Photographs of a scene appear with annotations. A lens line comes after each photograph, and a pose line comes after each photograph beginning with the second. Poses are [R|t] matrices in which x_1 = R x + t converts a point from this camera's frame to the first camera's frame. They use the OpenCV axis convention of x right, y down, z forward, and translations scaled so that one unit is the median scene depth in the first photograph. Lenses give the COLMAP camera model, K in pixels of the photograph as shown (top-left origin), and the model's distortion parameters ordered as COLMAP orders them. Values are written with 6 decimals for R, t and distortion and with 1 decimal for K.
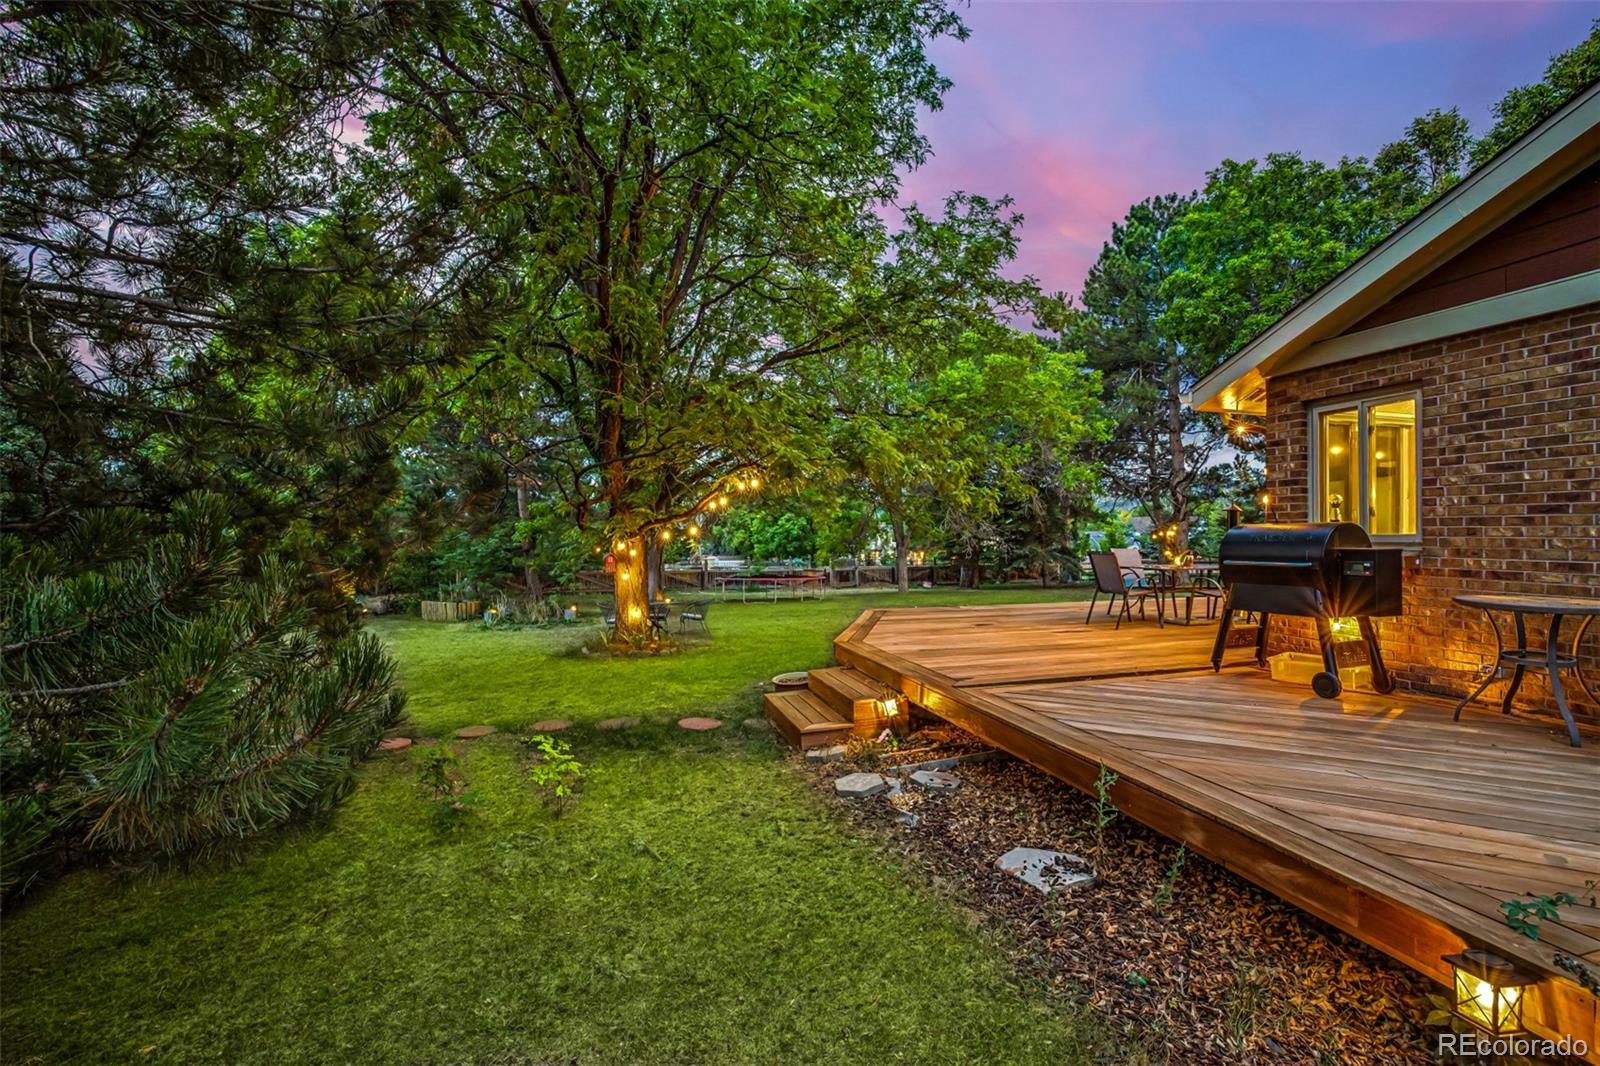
lens RADIAL K [[681.4, 0, 800.0], [0, 681.4, 533.0], [0, 0, 1]] dist [-0.049091, 0.016341]
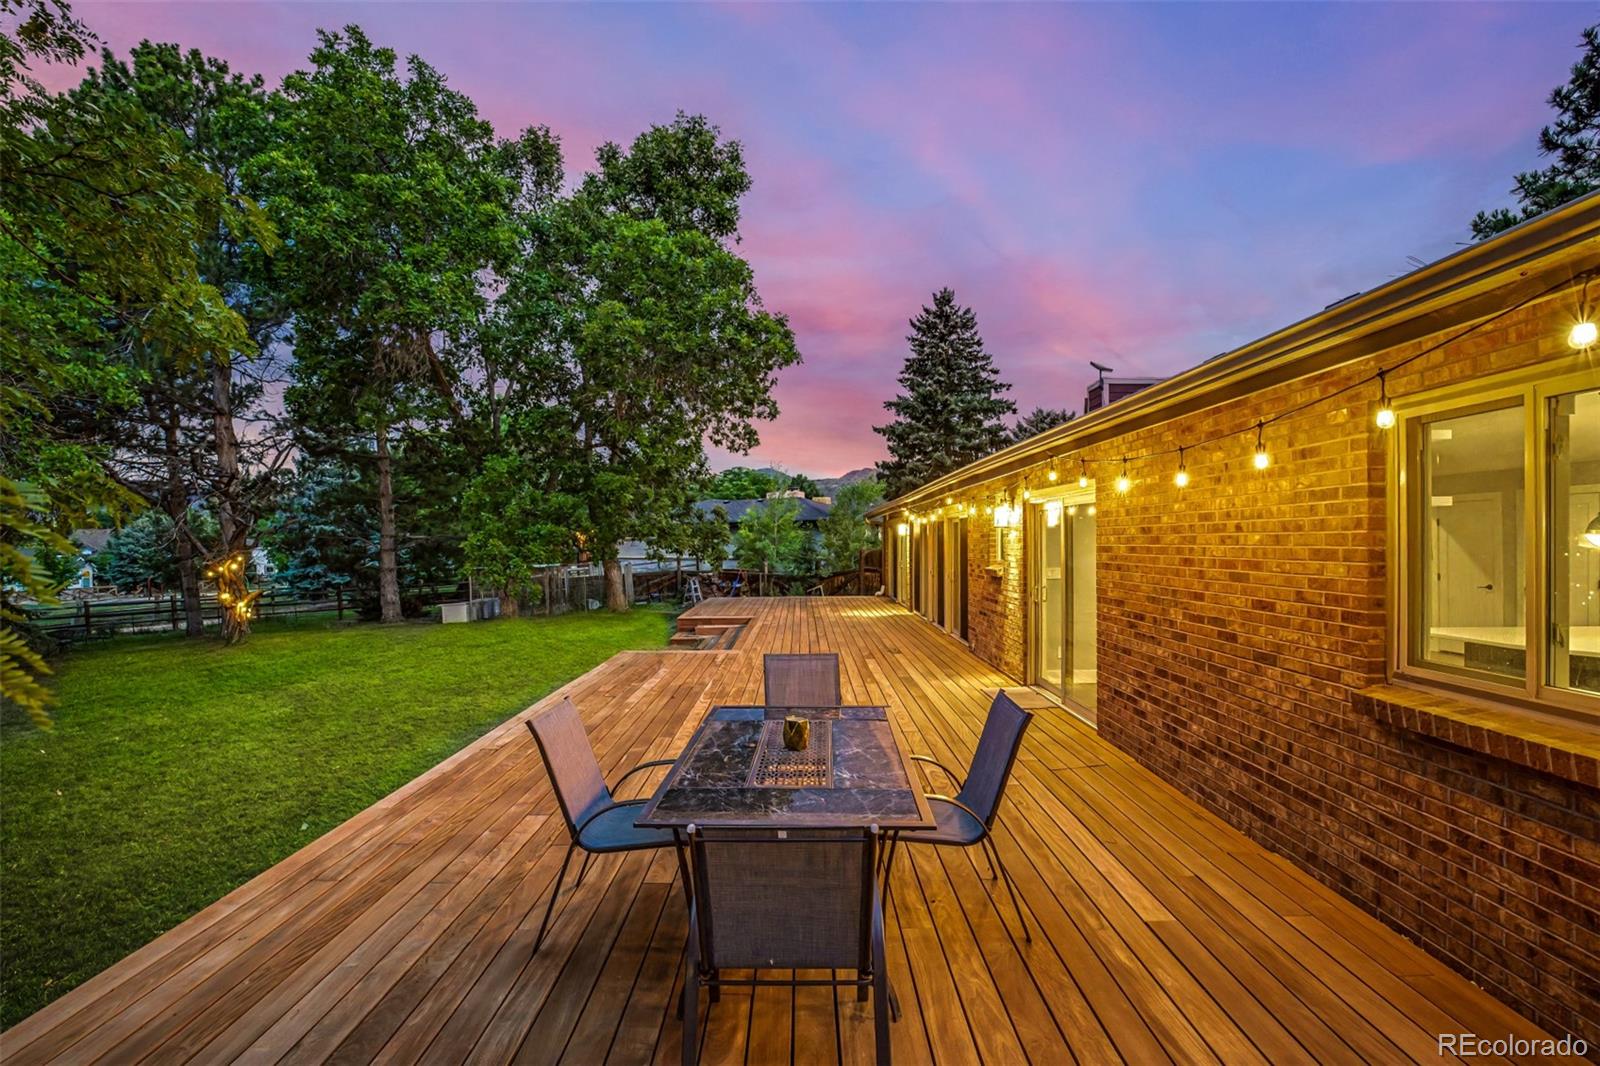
lens RADIAL K [[692.1, 0, 795.1], [0, 692.1, 547.0], [0, 0, 1]] dist [-0.047857, 0.016581]
pose [[0.280999, -0.011539, 0.959639, 0.067344], [0.010279, 0.999907, 0.009014, -0.016812], [-0.959653, 0.007331, 0.281092, 0.256969]]
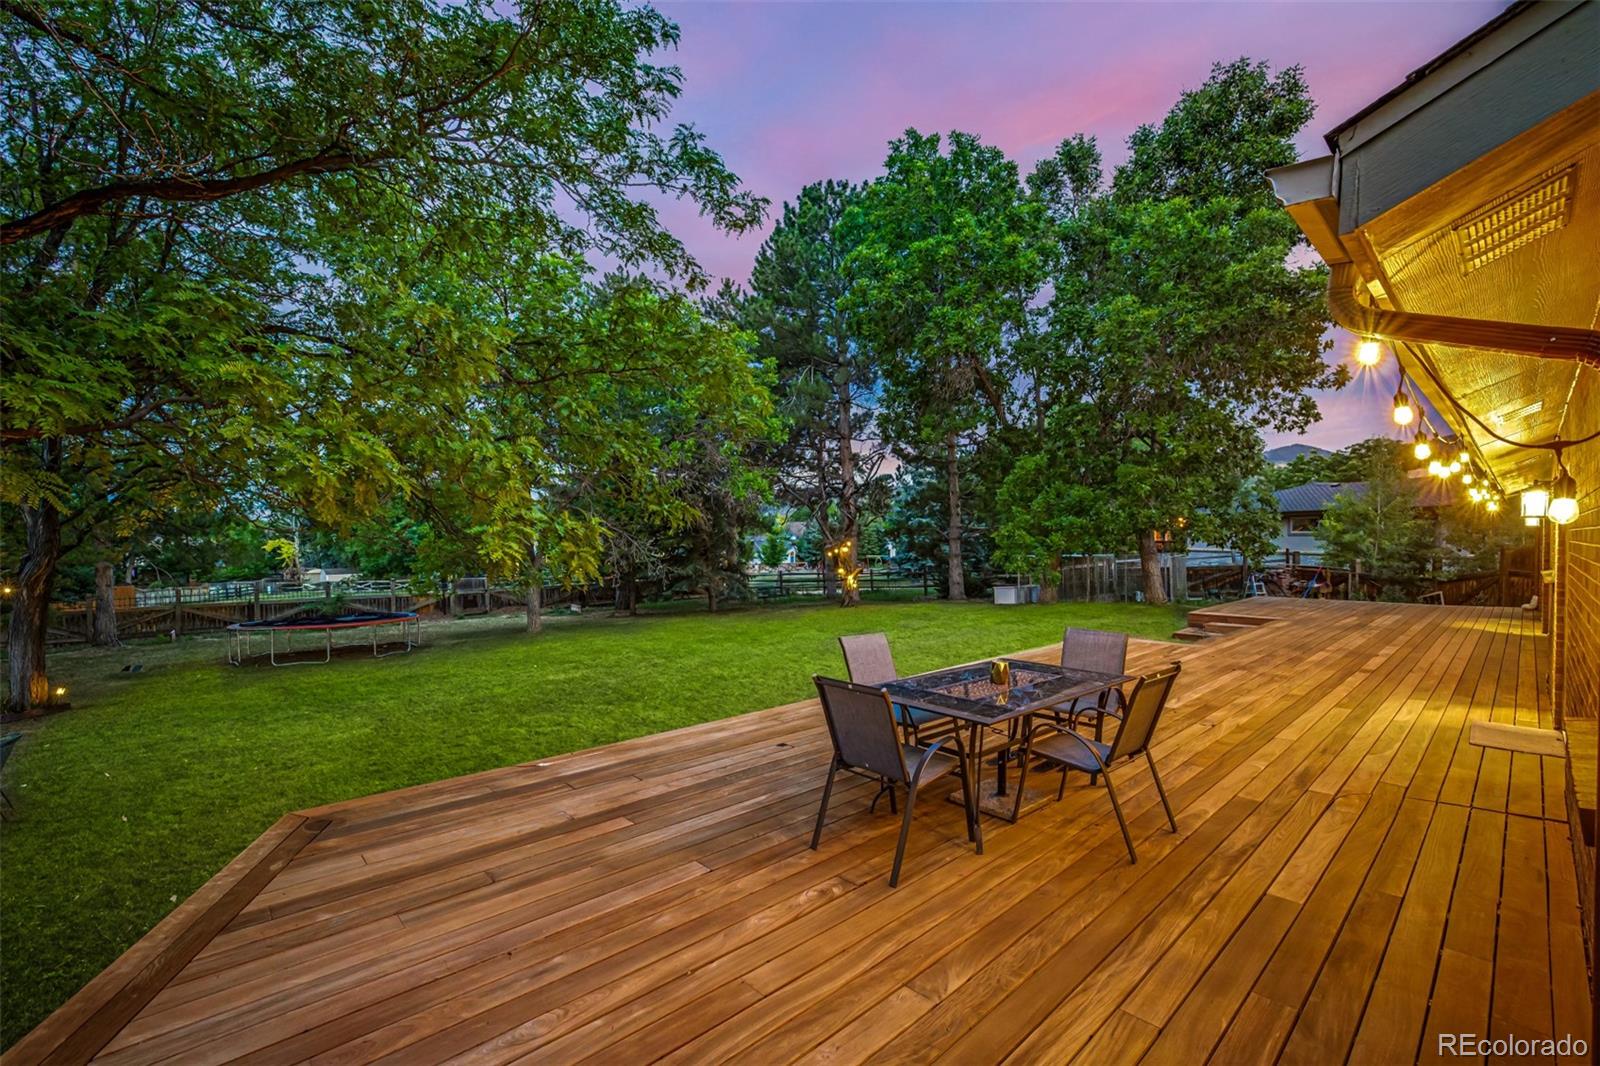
lens RADIAL K [[692.1, 0, 795.1], [0, 692.1, 547.0], [0, 0, 1]] dist [-0.047857, 0.016581]
pose [[0.891892, -0.011054, 0.452113, 0.063972], [0.003969, 0.999854, 0.016616, -0.016490], [-0.452230, -0.013026, 0.891806, 0.178731]]
